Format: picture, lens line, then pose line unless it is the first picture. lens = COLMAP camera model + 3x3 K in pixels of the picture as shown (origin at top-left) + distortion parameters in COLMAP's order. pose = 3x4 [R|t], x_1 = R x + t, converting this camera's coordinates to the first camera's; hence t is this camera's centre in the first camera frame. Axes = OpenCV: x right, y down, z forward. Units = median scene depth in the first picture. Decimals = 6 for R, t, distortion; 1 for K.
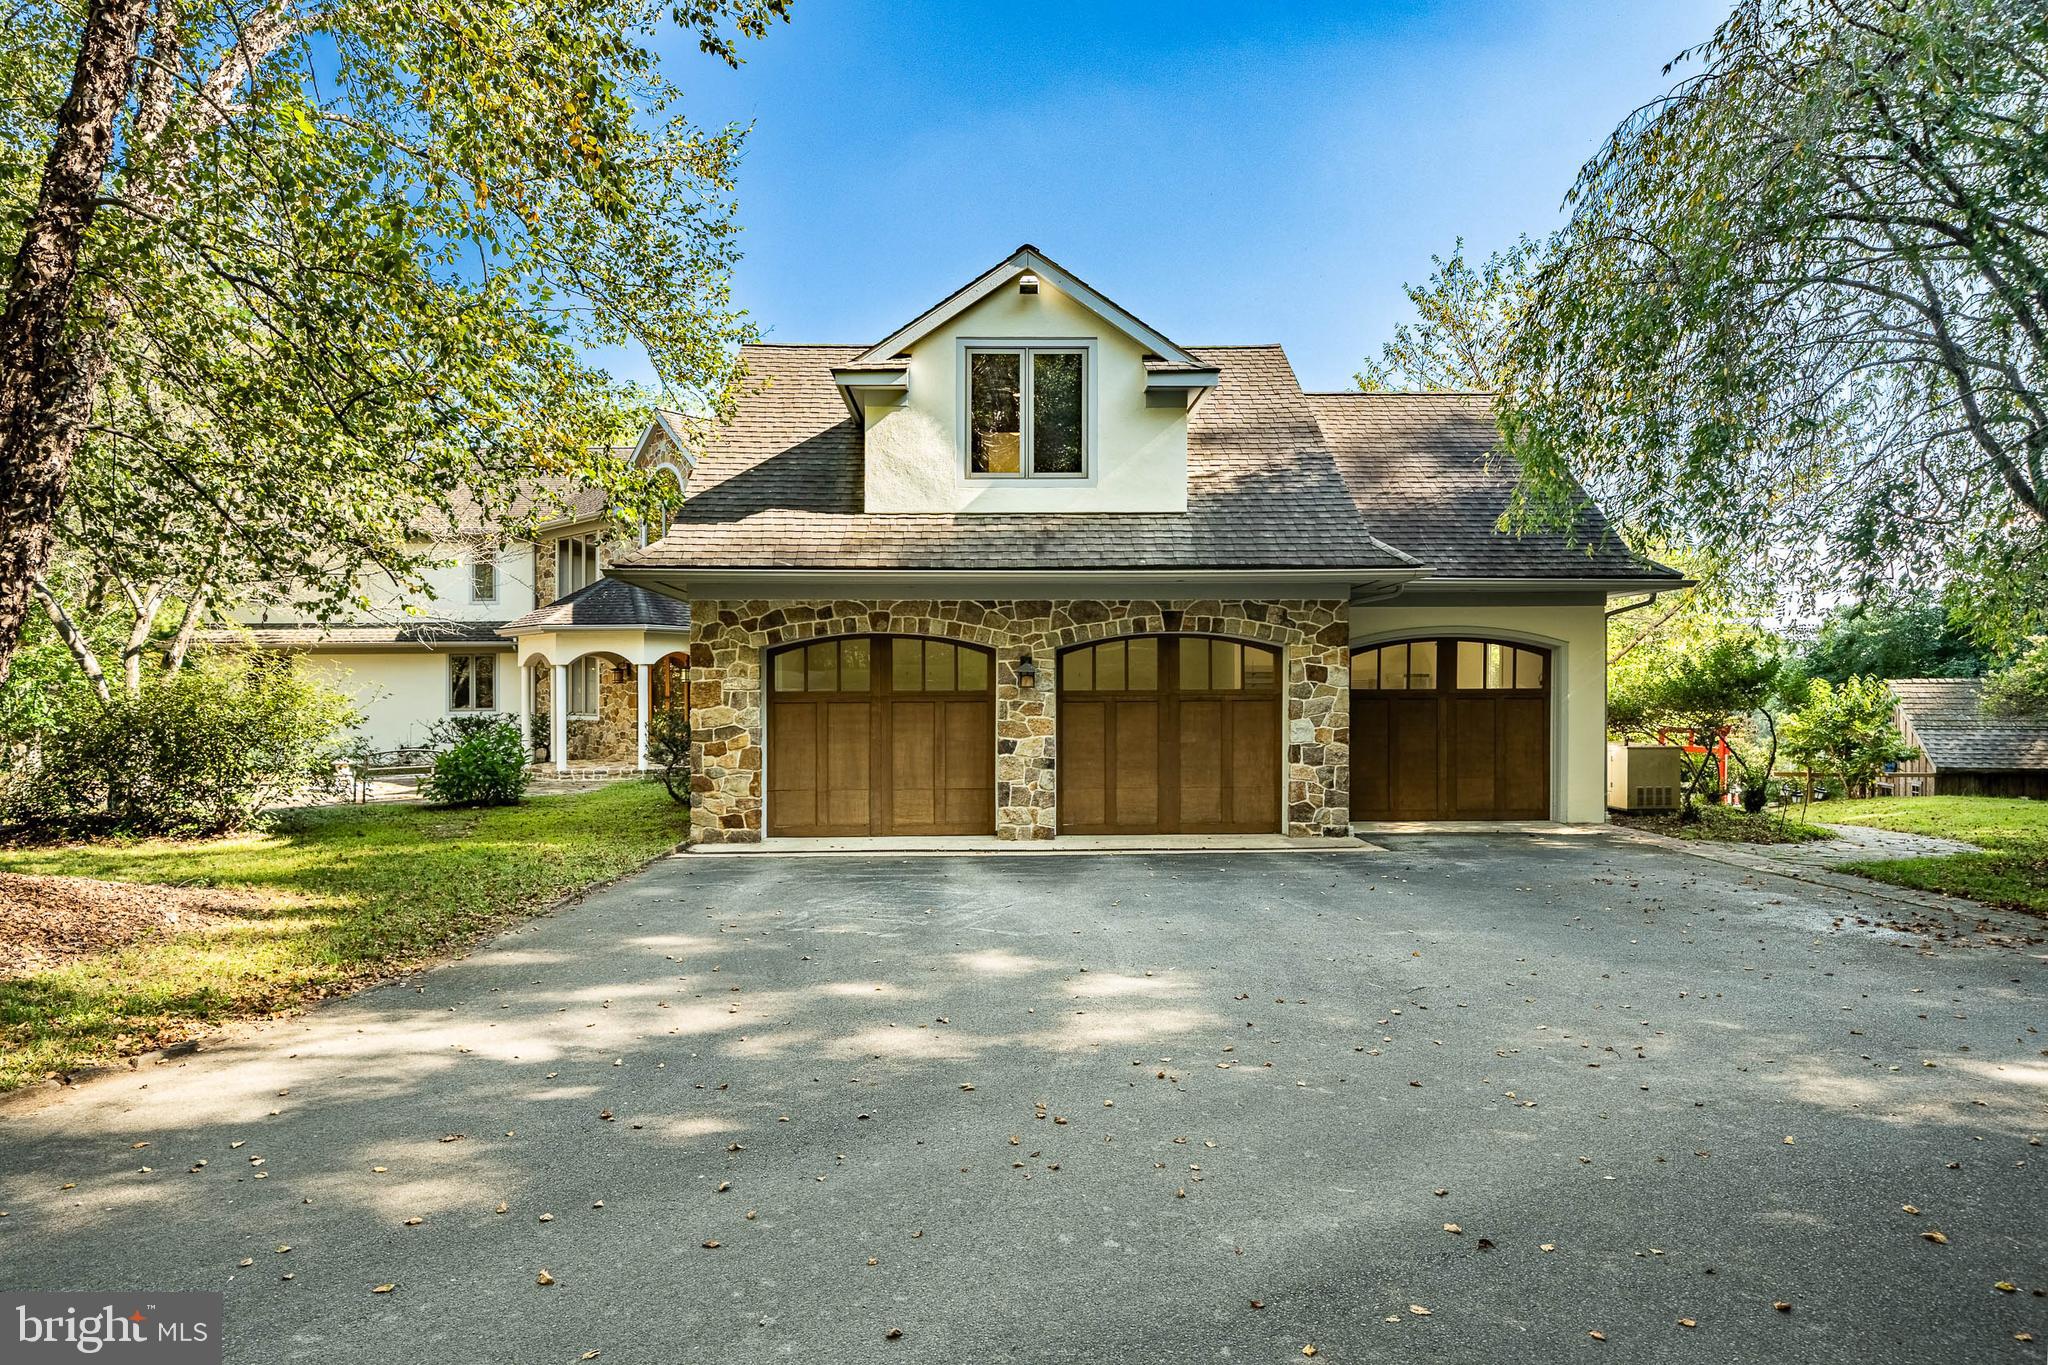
lens RADIAL K [[1190.1, 0, 1024.0], [0, 1190.1, 682.5], [0, 0, 1]] dist [-0.000289, -0.000174]
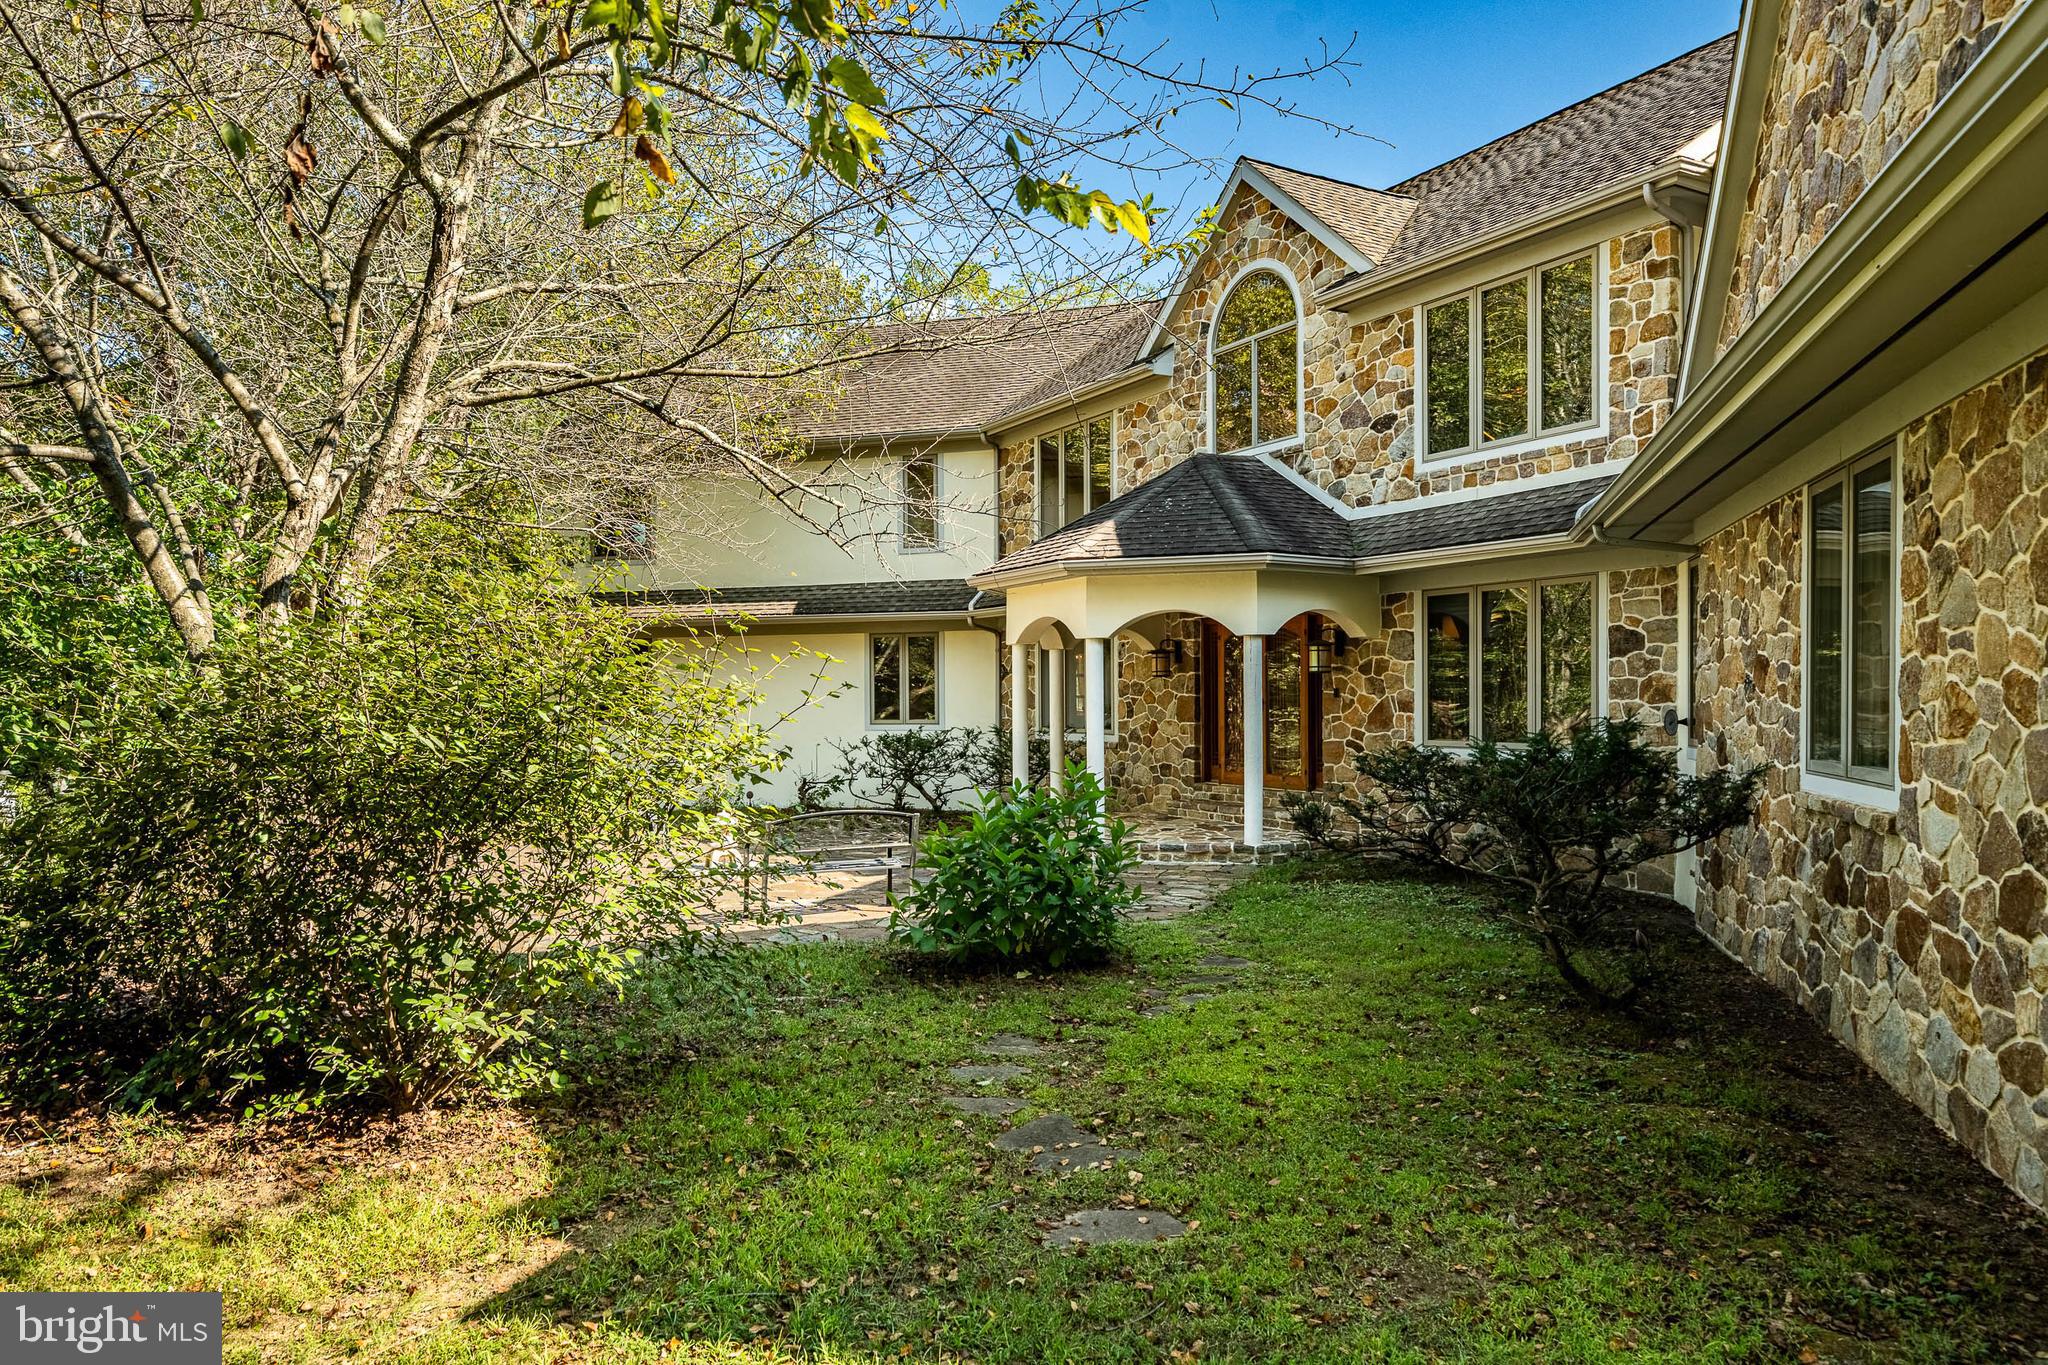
lens RADIAL K [[1398.9, 0, 1021.0], [0, 1398.9, 733.1], [0, 0, 1]] dist [0.001405, 0.000309]
pose [[0.953178, 0.008470, -0.302290, -0.407966], [0.001048, 0.999509, 0.031310, 0.012550], [0.302407, -0.030161, 0.952702, 0.708351]]
